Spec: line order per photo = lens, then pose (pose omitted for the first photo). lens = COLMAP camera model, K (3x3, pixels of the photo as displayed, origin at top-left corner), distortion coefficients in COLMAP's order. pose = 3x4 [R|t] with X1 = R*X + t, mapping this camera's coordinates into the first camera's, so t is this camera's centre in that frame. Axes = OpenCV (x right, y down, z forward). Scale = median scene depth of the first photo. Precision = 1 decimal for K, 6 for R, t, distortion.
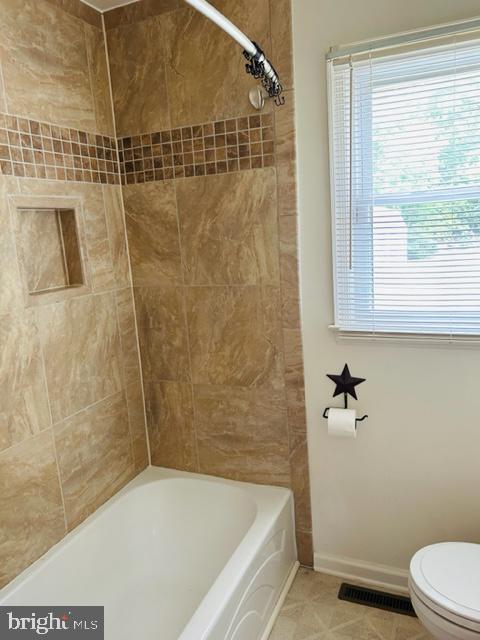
lens RADIAL K [[483.6, 0, 240.7], [0, 483.6, 321.4], [0, 0, 1]] dist [0.039089, -0.046979]
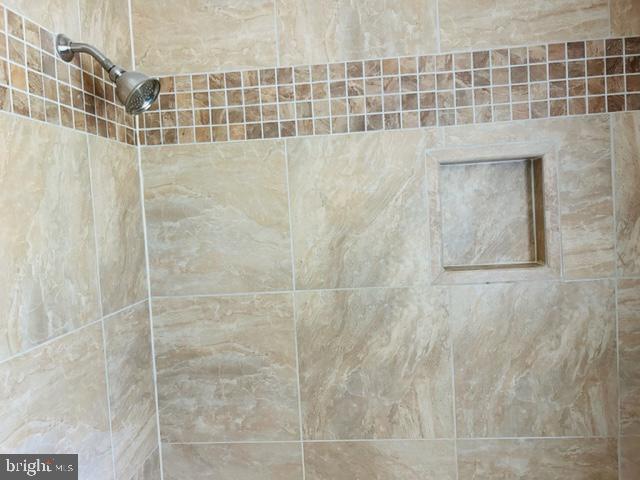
lens RADIAL K [[483.6, 0, 318.8], [0, 483.6, 238.4], [0, 0, 1]] dist [0.039089, -0.046979]
pose [[0.319086, 0.100953, -0.942333, 0.232402], [-0.136826, 0.988801, 0.059600, -0.113333], [0.937797, 0.109918, 0.329326, 0.481566]]
